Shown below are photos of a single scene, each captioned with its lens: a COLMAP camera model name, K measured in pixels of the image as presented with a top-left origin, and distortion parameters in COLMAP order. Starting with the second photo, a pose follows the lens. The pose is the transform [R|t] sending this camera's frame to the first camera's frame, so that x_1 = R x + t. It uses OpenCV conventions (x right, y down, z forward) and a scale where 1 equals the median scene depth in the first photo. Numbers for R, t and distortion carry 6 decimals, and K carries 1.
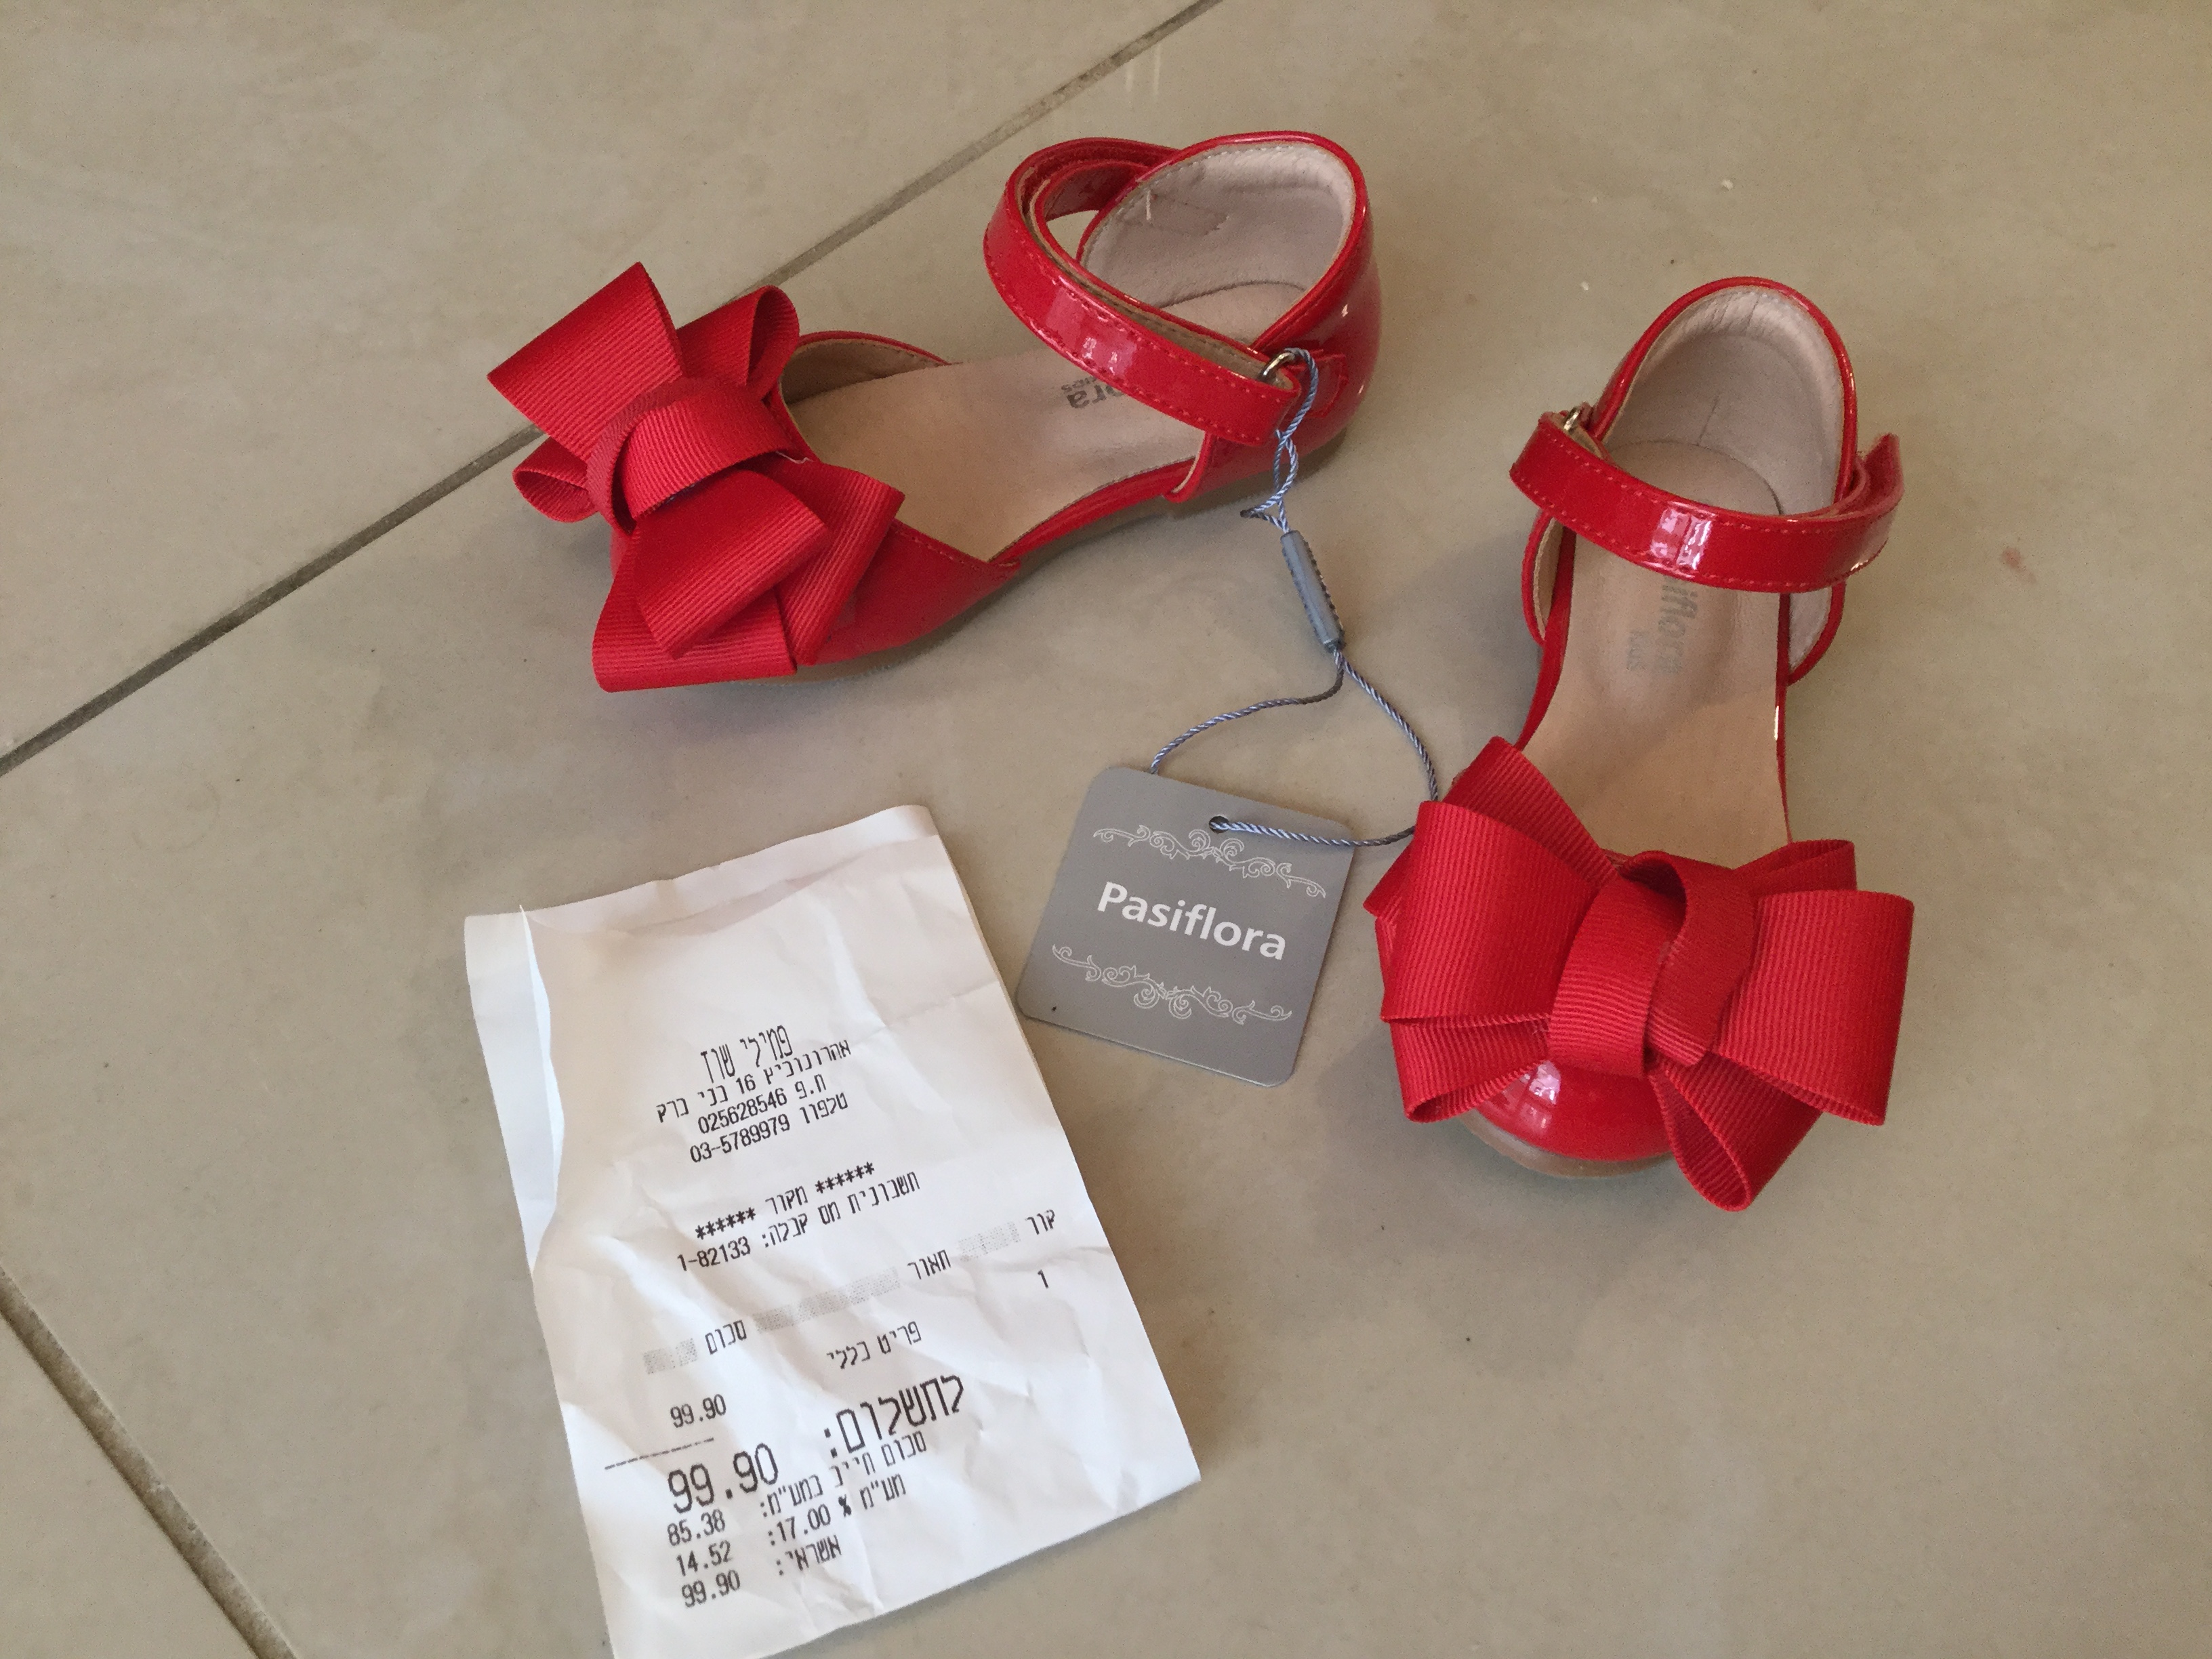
lens RADIAL K [[2088.6, 0, 1097.2], [0, 2088.6, 827.5], [0, 0, 1]] dist [0.124024, -0.248471]
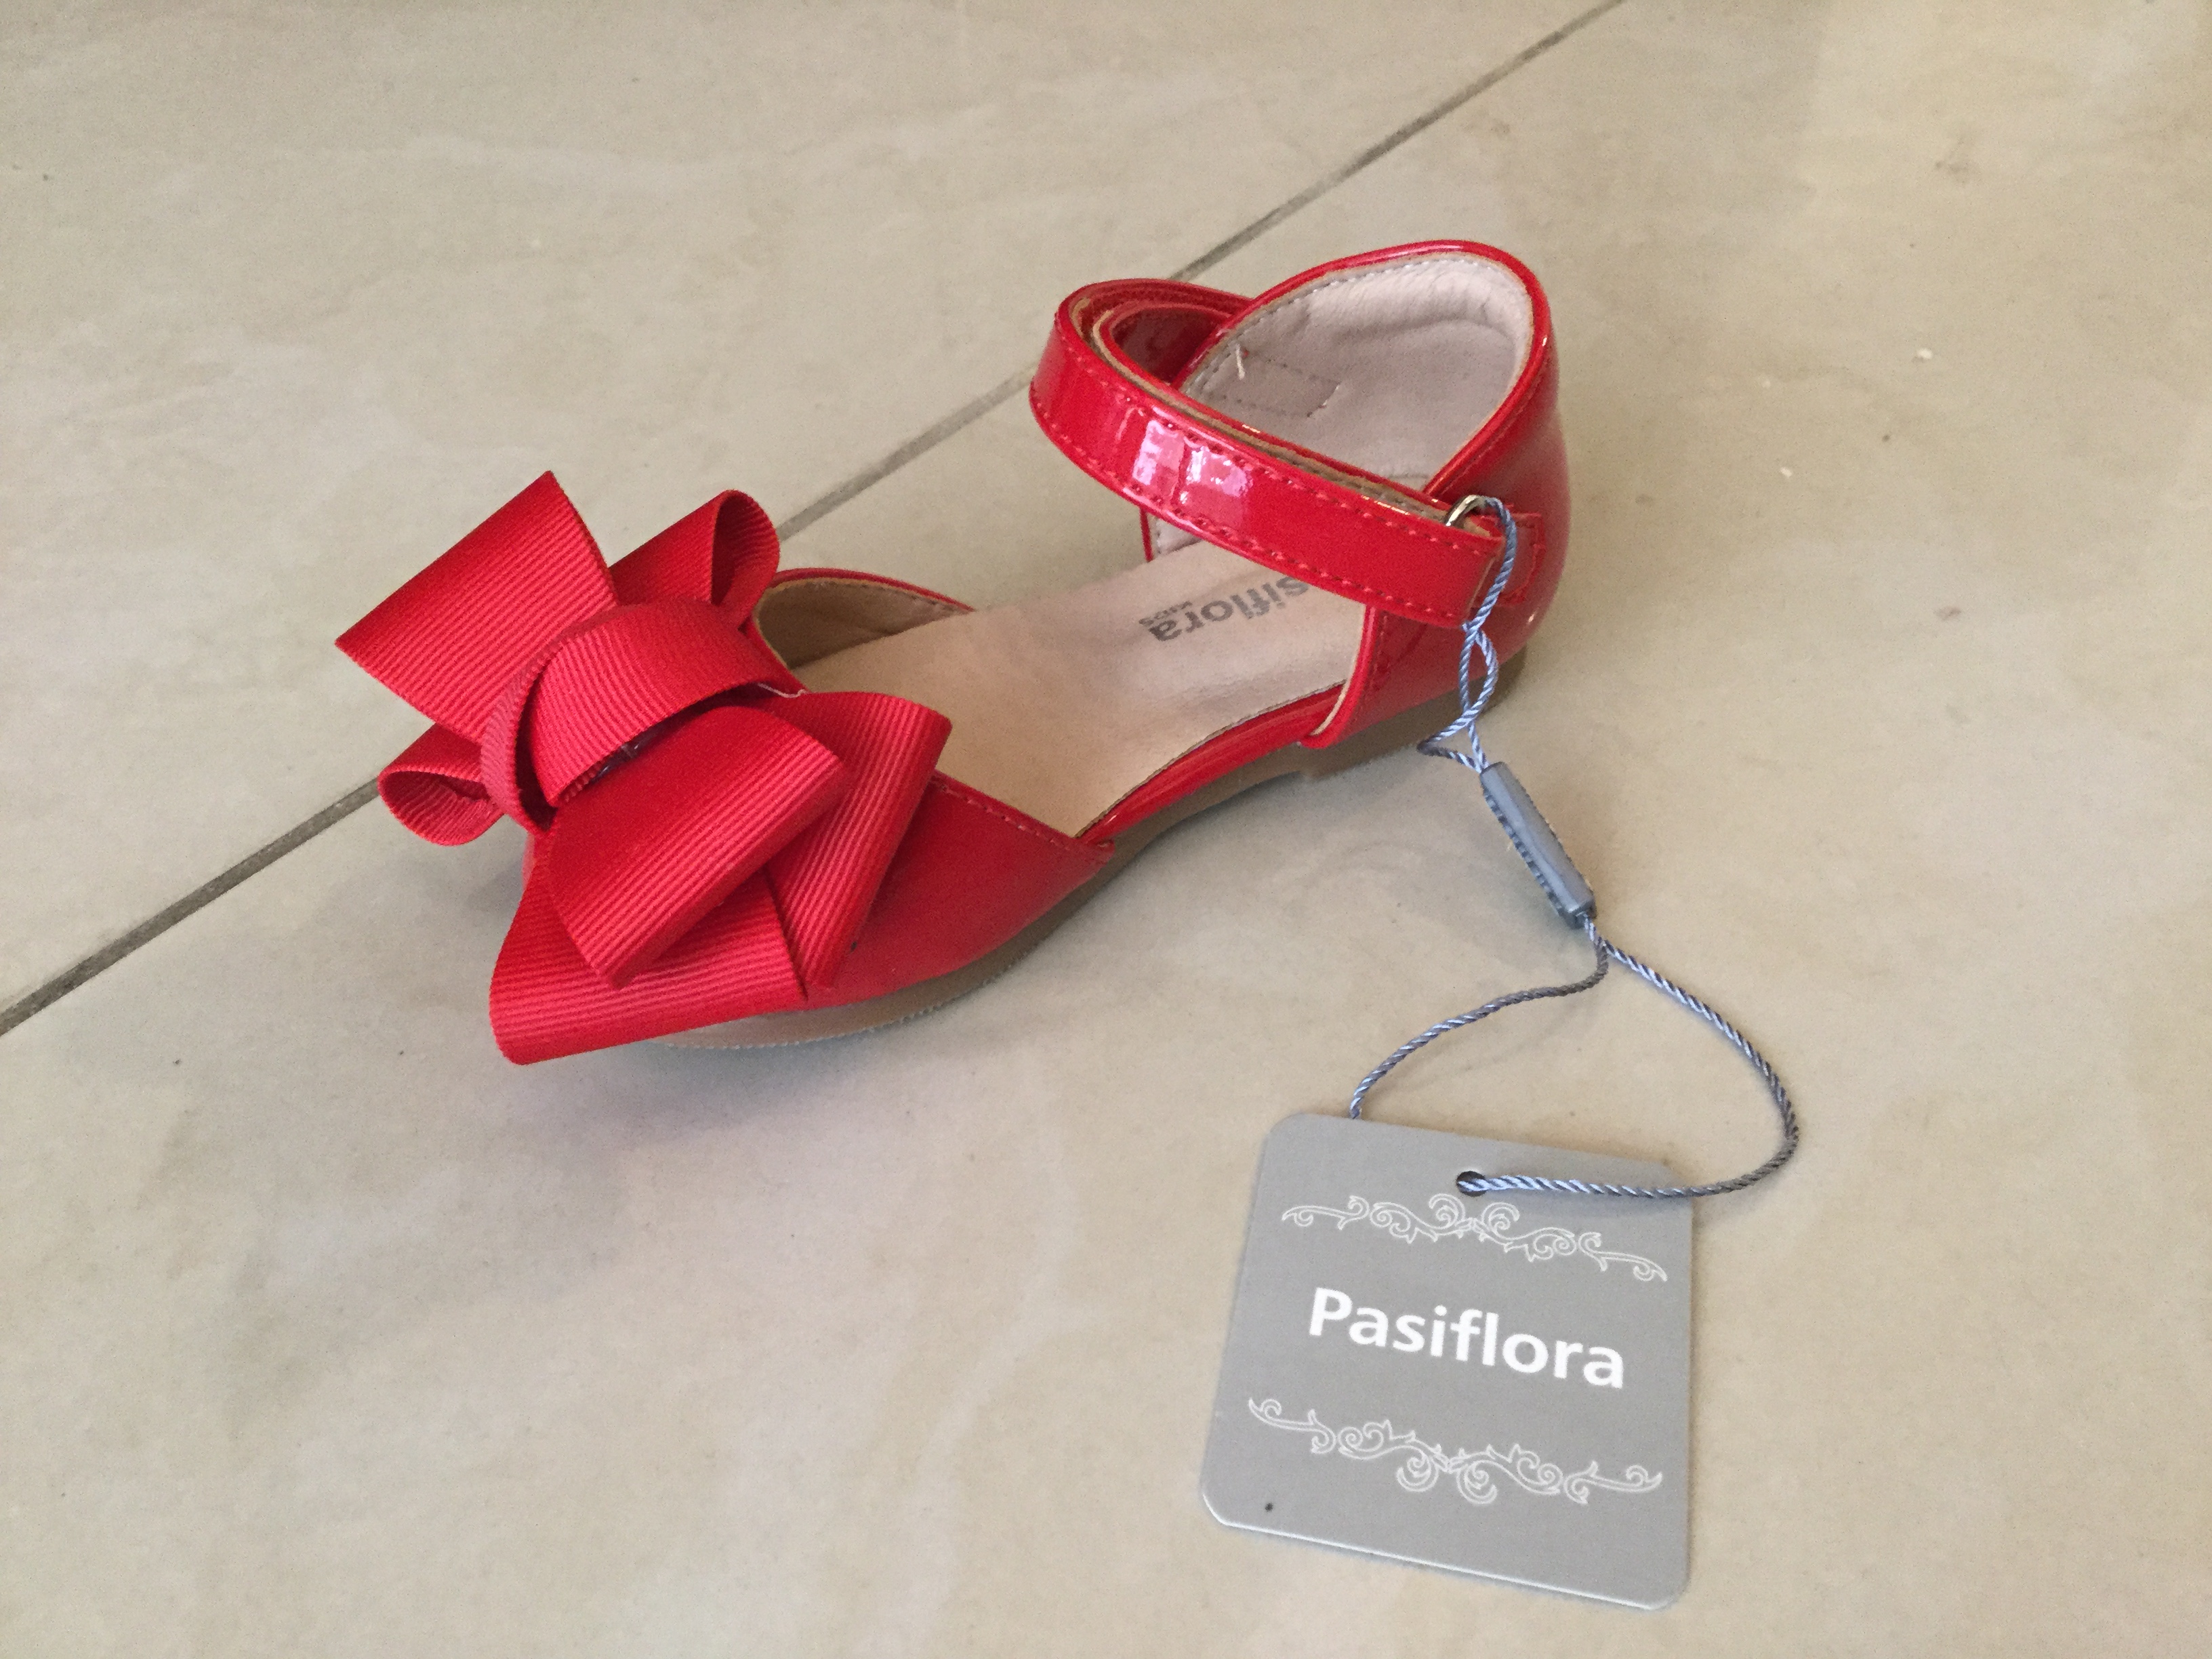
lens RADIAL K [[2088.6, 0, 1097.2], [0, 2088.6, 827.5], [0, 0, 1]] dist [0.124024, -0.248471]
pose [[0.995332, -0.094141, 0.021233, -0.059813], [0.096493, 0.967365, -0.234295, 0.032884], [0.001517, 0.235251, 0.971934, 0.340304]]
